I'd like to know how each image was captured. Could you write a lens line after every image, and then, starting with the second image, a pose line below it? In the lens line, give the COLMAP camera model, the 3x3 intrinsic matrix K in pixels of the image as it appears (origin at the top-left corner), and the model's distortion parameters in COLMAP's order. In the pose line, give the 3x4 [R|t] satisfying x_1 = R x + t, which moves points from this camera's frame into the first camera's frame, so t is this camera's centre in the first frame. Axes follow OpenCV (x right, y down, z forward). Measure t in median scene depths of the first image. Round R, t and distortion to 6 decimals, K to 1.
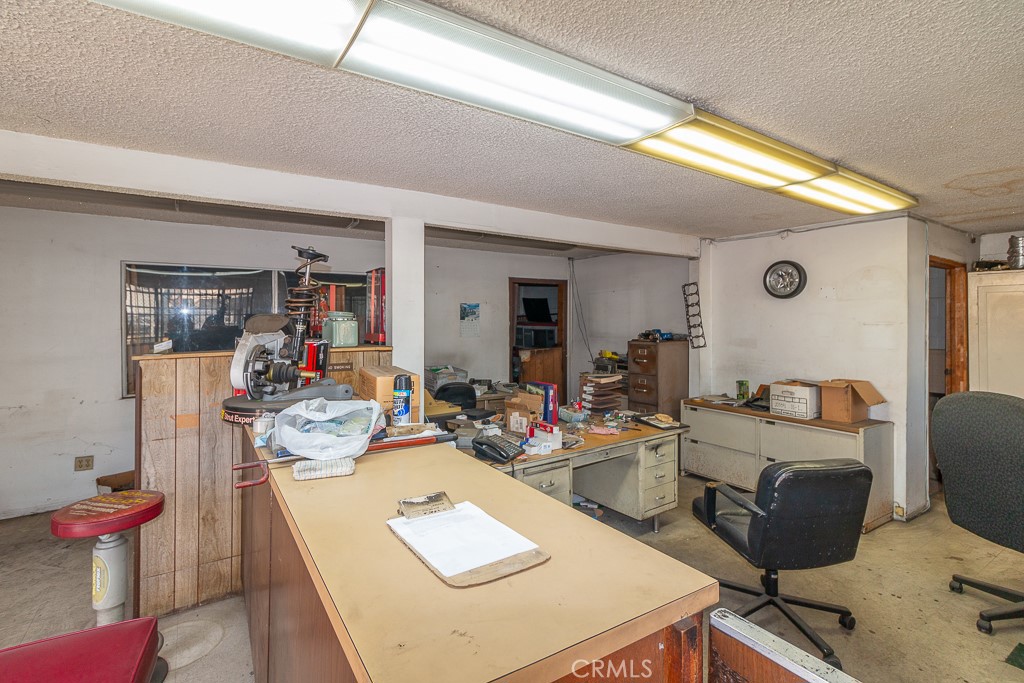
lens RADIAL K [[471.8, 0, 503.2], [0, 471.8, 316.3], [0, 0, 1]] dist [0.001839, -0.000366]
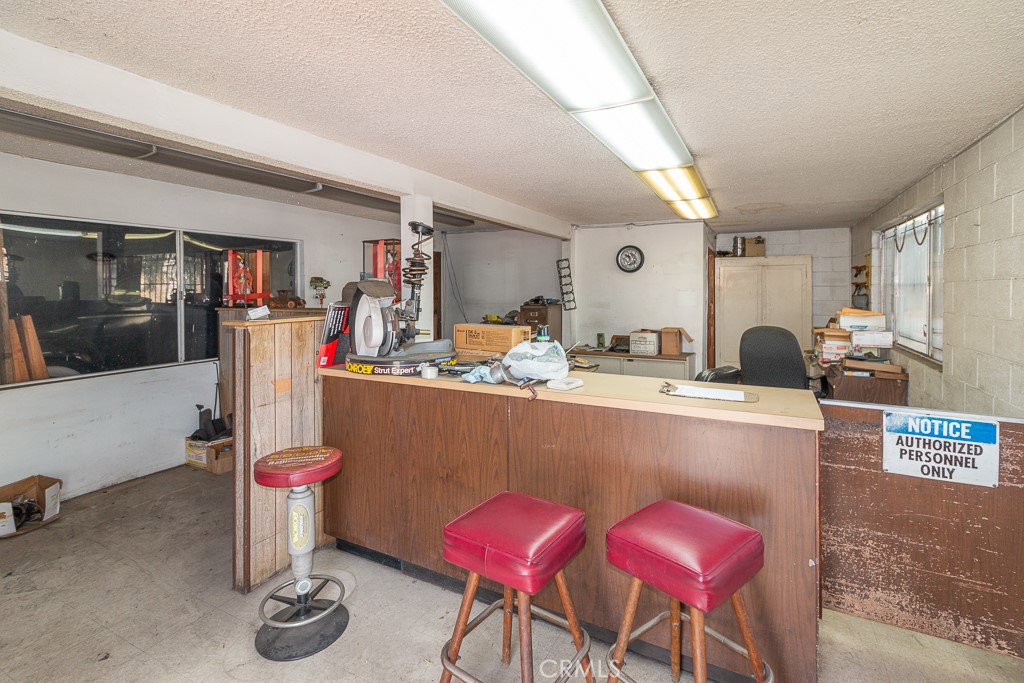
lens RADIAL K [[471.8, 0, 532.9], [0, 471.8, 294.6], [0, 0, 1]] dist [0.001839, -0.000366]
pose [[0.866904, -0.007219, 0.498423, -0.342557], [-0.001024, 0.999867, 0.016263, 0.004869], [-0.498475, -0.014608, 0.866781, -0.067665]]
